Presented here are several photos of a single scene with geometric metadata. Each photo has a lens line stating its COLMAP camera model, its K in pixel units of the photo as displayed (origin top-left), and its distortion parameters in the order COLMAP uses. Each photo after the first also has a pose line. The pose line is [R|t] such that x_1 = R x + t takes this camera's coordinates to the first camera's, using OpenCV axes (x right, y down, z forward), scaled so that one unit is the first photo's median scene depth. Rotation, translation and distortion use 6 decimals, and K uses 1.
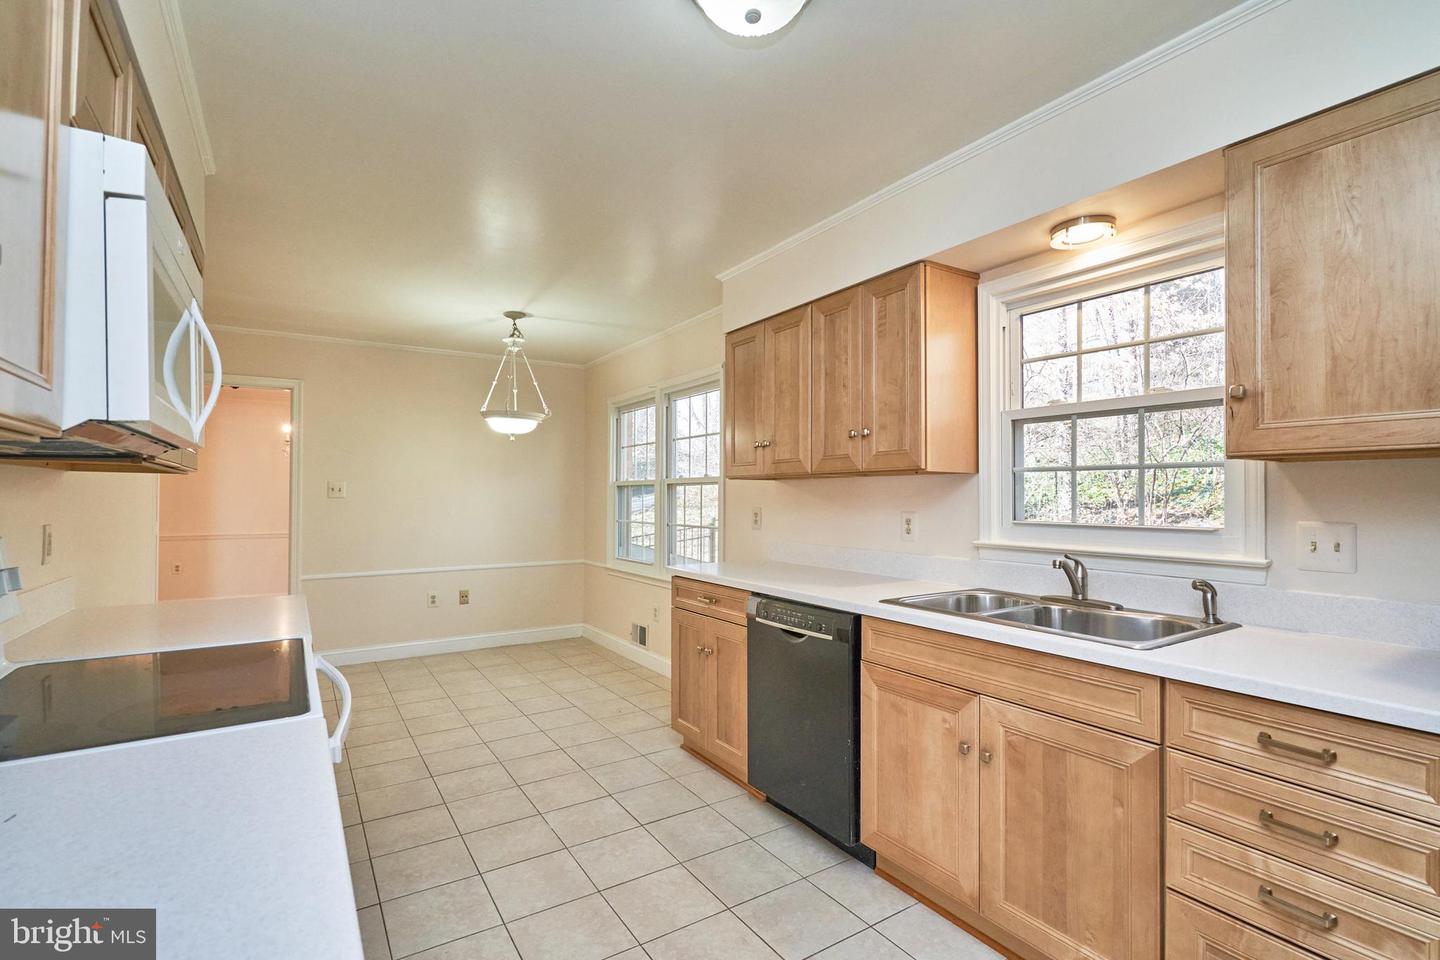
lens RADIAL K [[667.2, 0, 714.6], [0, 667.2, 489.0], [0, 0, 1]] dist [-0.004184, -0.000004]
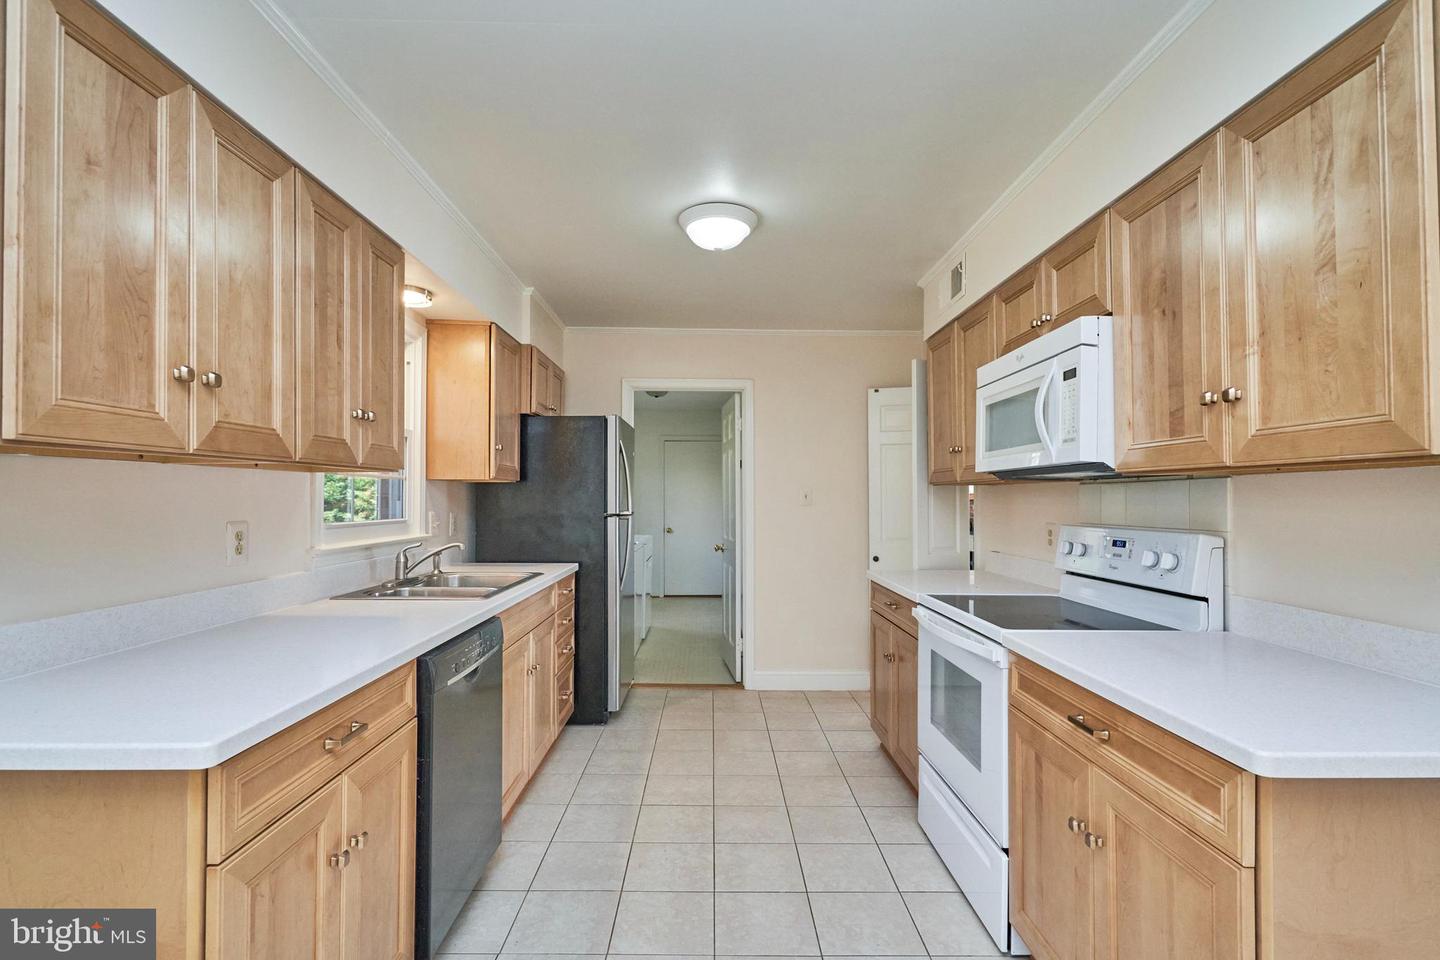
lens RADIAL K [[667.2, 0, 714.6], [0, 667.2, 489.0], [0, 0, 1]] dist [-0.004184, -0.000004]
pose [[-0.849334, 0.003086, 0.527846, -0.596516], [-0.010314, 0.999695, -0.022441, 0.014037], [-0.527754, -0.024504, -0.849044, 1.650697]]
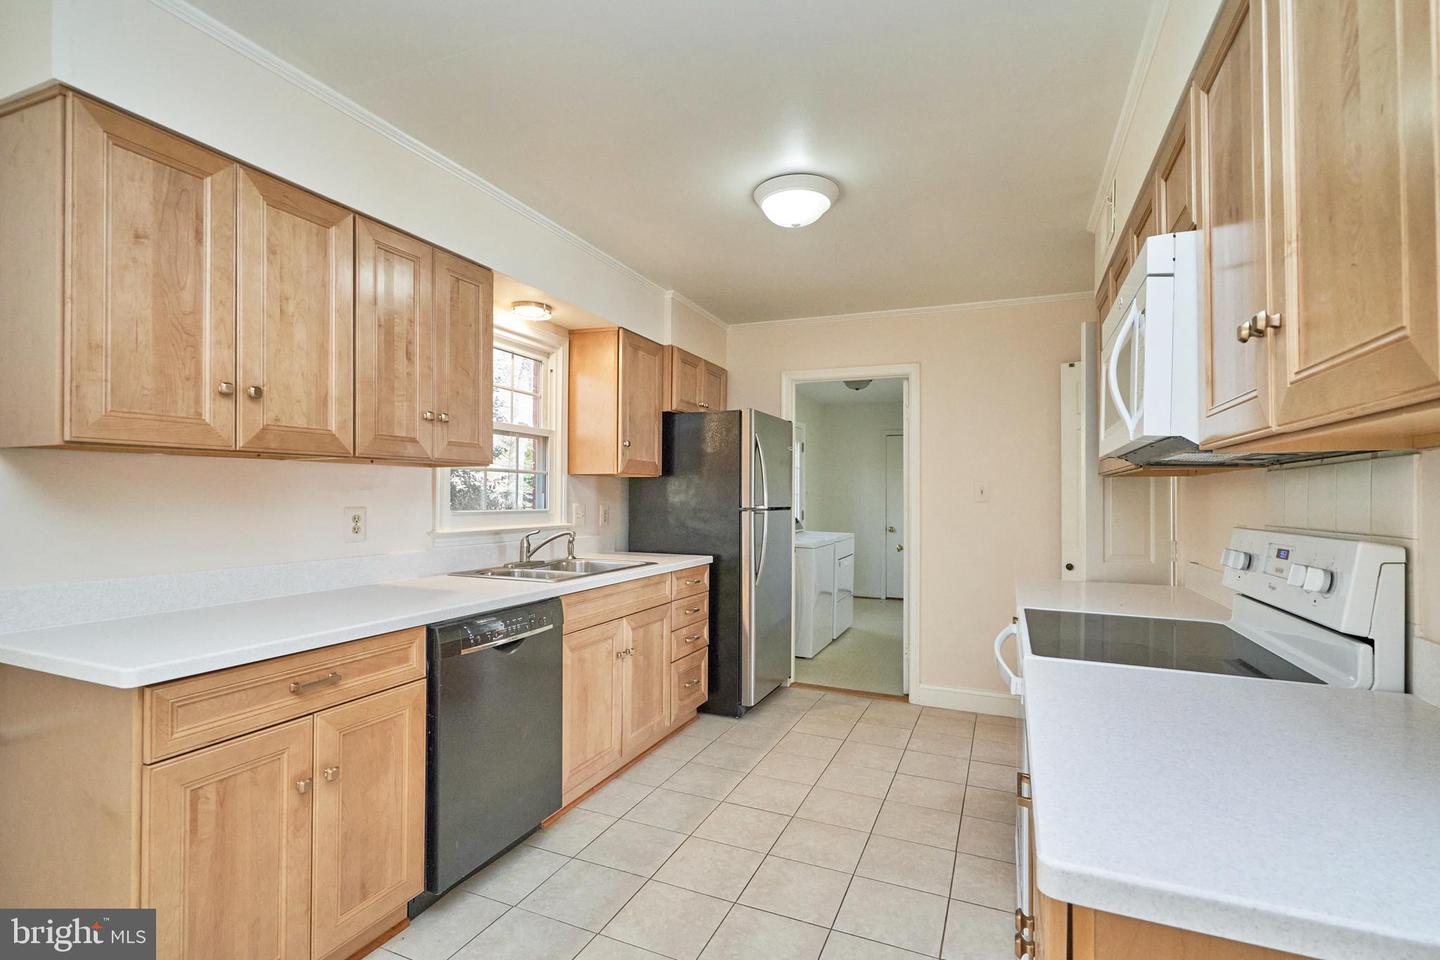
lens RADIAL K [[666.9, 0, 719.4], [0, 666.9, 490.4], [0, 0, 1]] dist [-0.003364, 0.000285]
pose [[-0.561010, 0.000921, 0.827808, -0.829659], [-0.017822, 0.999754, -0.013191, 0.020386], [-0.827617, -0.022154, -0.560856, 1.366202]]
